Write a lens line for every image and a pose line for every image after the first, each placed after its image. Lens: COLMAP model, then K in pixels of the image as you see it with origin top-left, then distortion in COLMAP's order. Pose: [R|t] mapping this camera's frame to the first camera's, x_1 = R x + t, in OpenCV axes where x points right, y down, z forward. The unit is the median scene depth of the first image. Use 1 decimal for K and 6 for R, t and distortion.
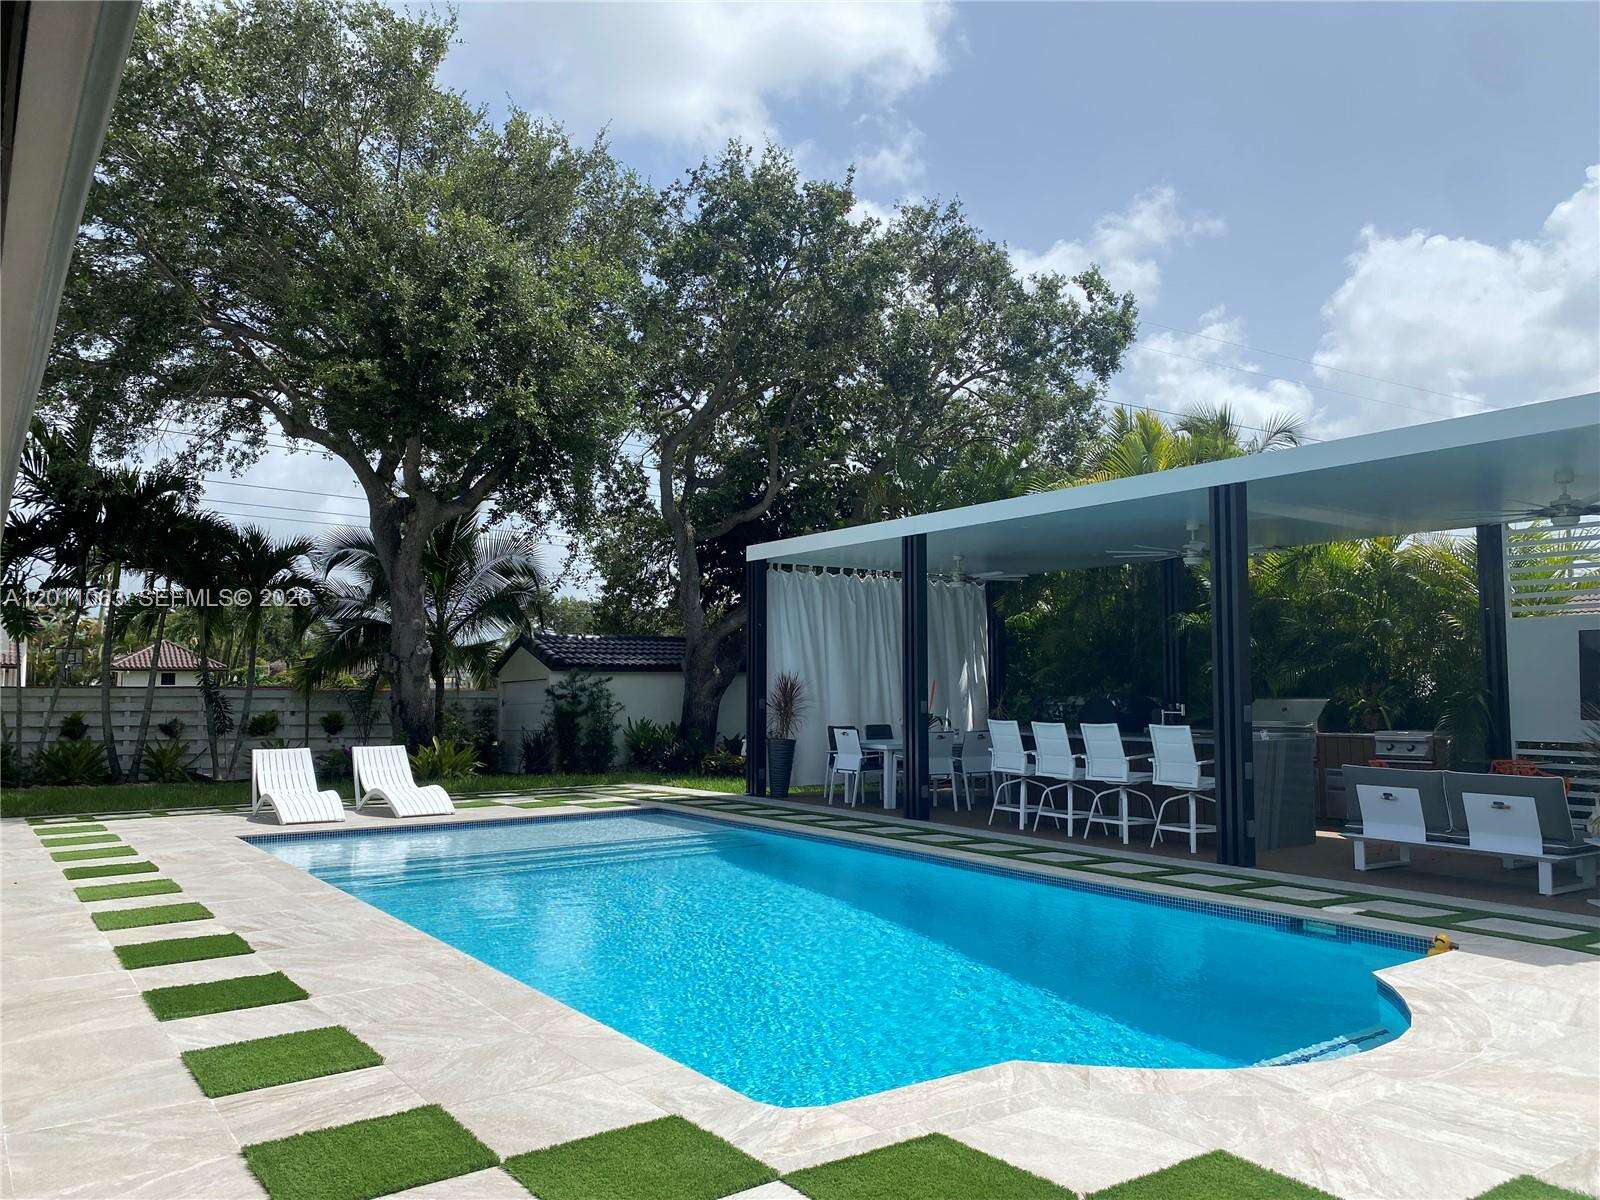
lens RADIAL K [[1166.6, 0, 800.0], [0, 1166.6, 600.0], [0, 0, 1]] dist [0.008968, 0.001123]
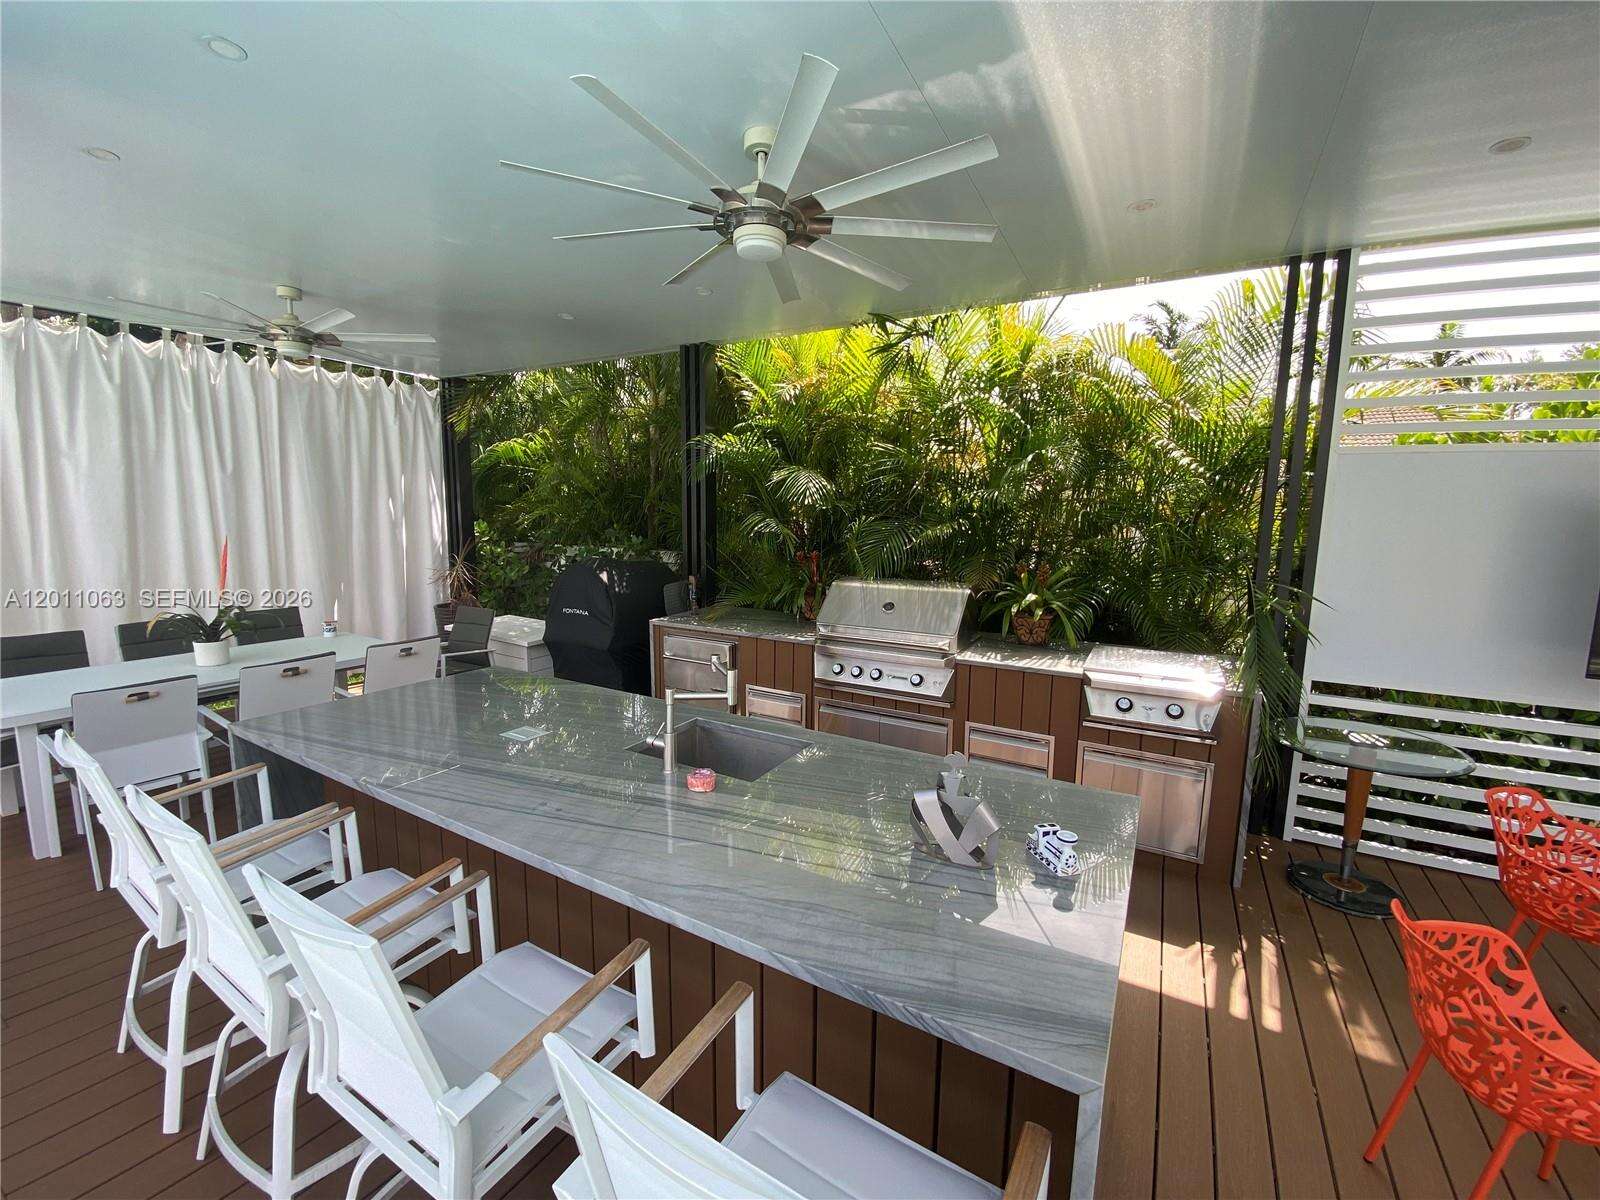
lens RADIAL K [[649.1, 0, 787.4], [0, 649.1, 598.0], [0, 0, 1]] dist [0.051925, -0.035991]
pose [[0.908342, -0.040649, 0.416248, 0.215396], [-0.042454, 0.981163, 0.188461, 0.030246], [-0.416068, -0.188858, 0.889506, 0.657443]]
